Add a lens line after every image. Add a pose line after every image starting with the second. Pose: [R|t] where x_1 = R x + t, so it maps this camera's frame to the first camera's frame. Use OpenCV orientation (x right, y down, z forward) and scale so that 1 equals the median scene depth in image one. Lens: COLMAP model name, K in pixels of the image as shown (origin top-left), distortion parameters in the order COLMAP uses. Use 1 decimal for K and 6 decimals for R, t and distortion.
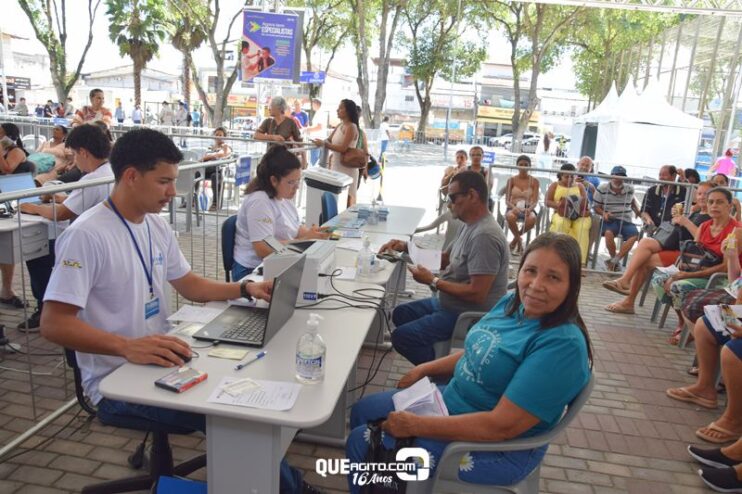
lens RADIAL K [[583.2, 0, 371.0], [0, 583.2, 247.0], [0, 0, 1]] dist [-0.204703, 0.138549]
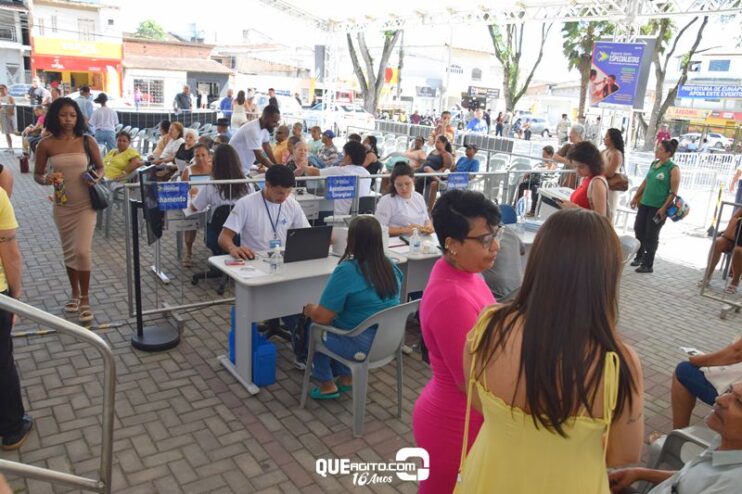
lens RADIAL K [[583.2, 0, 371.0], [0, 583.2, 247.0], [0, 0, 1]] dist [-0.204703, 0.138549]
pose [[0.691285, 0.151477, -0.706527, 0.118628], [-0.159589, 0.985641, 0.055171, -0.004582], [0.704739, 0.074615, 0.705533, -0.021943]]
